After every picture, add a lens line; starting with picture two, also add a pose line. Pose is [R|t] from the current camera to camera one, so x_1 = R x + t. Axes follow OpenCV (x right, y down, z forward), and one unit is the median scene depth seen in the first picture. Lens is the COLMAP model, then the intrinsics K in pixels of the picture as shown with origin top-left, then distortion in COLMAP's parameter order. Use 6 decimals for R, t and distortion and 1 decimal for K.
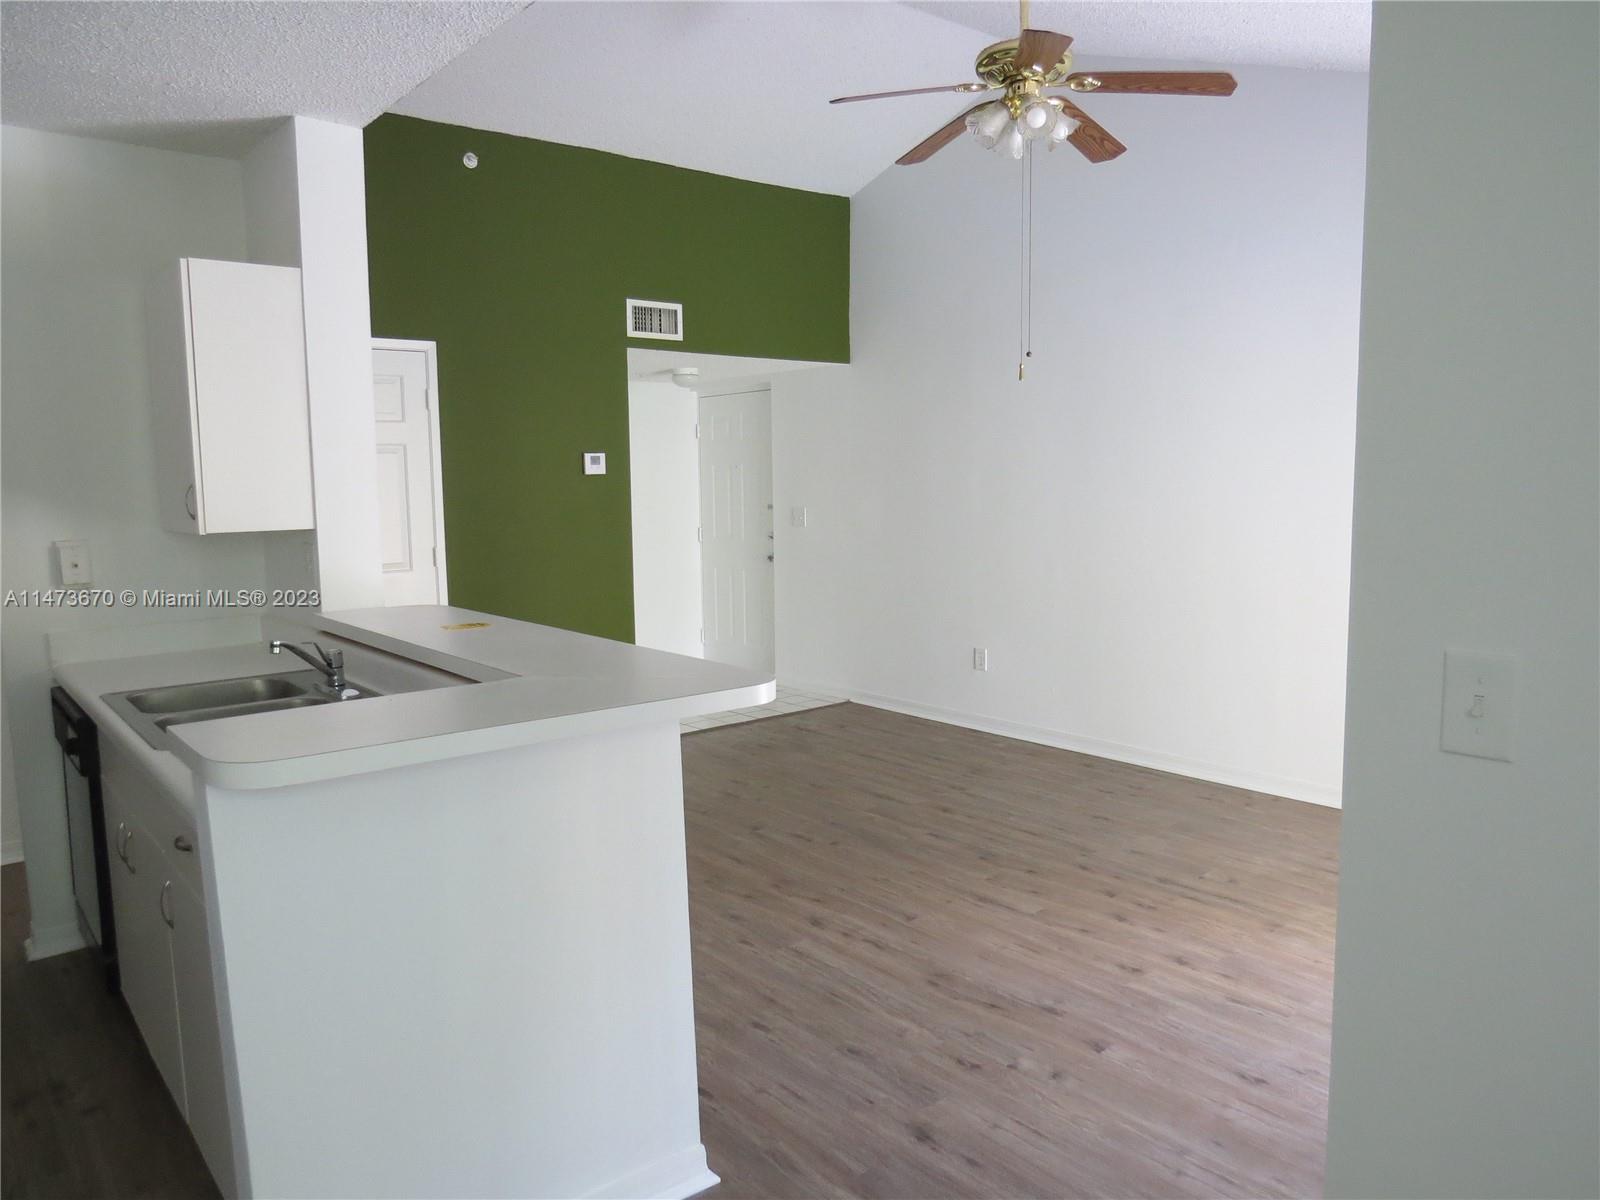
lens RADIAL K [[1135.4, 0, 806.3], [0, 1135.4, 597.5], [0, 0, 1]] dist [-0.024806, 0.001191]
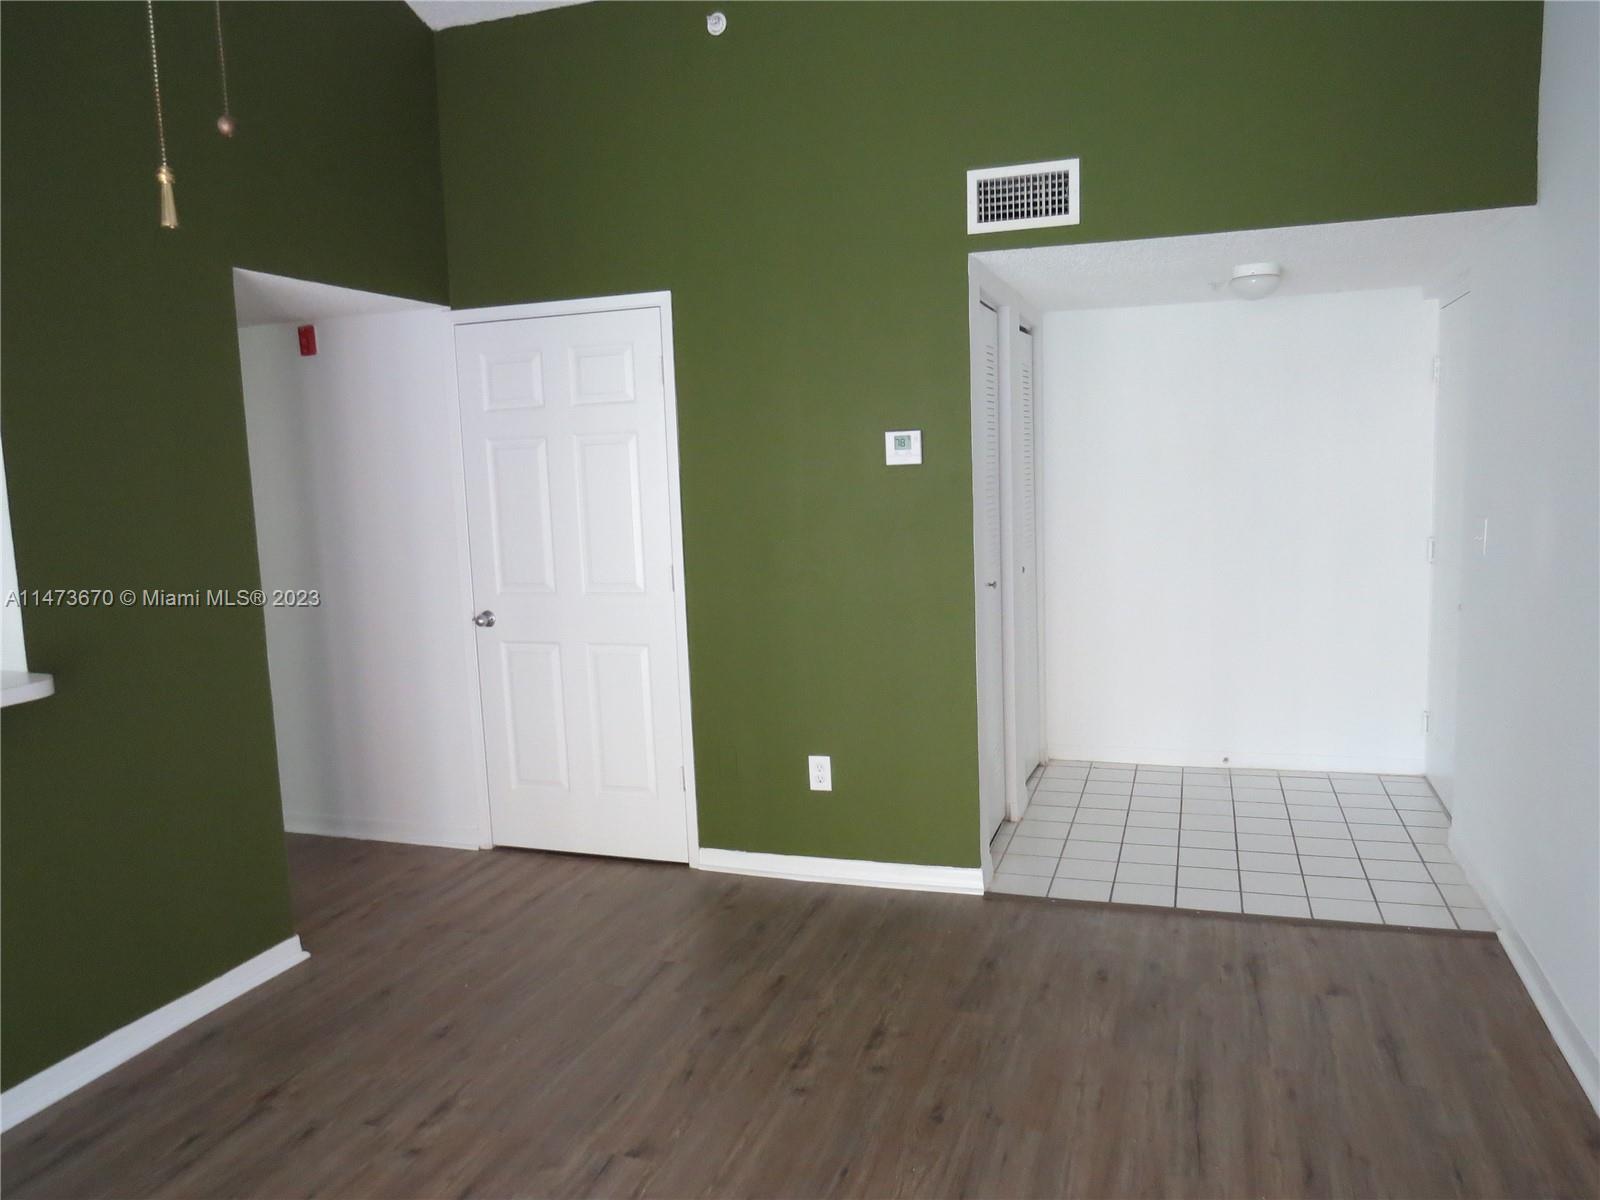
lens RADIAL K [[1135.4, 0, 794.5], [0, 1135.4, 599.8], [0, 0, 1]] dist [-0.024806, 0.001191]
pose [[0.521922, 0.100501, -0.847052, 0.326698], [-0.061535, 0.994884, 0.080125, -0.079749], [0.850771, 0.010304, 0.525436, 0.610251]]
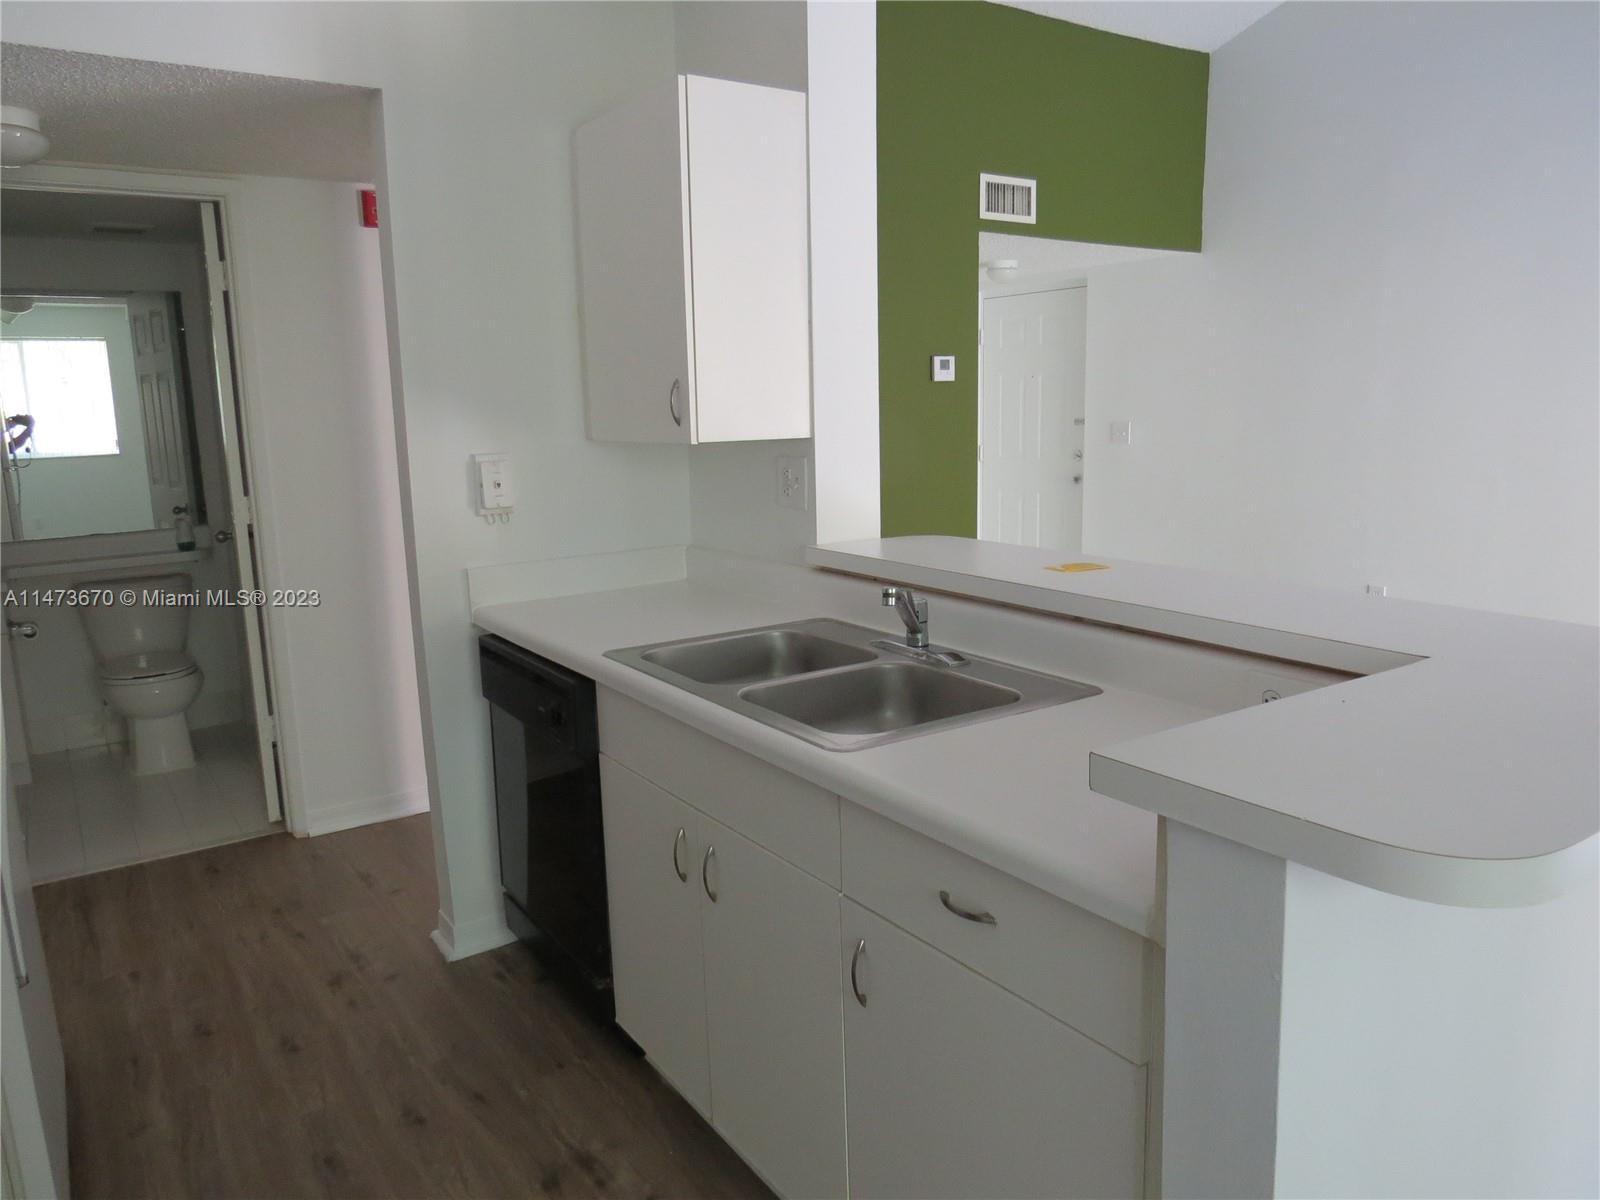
lens RADIAL K [[1135.4, 0, 800.8], [0, 1135.4, 597.8], [0, 0, 1]] dist [-0.024806, 0.001191]
pose [[0.994569, 0.011449, -0.103444, -0.202015], [-0.004453, 0.997702, 0.067611, -0.001858], [0.103980, -0.066783, 0.992335, 0.120670]]
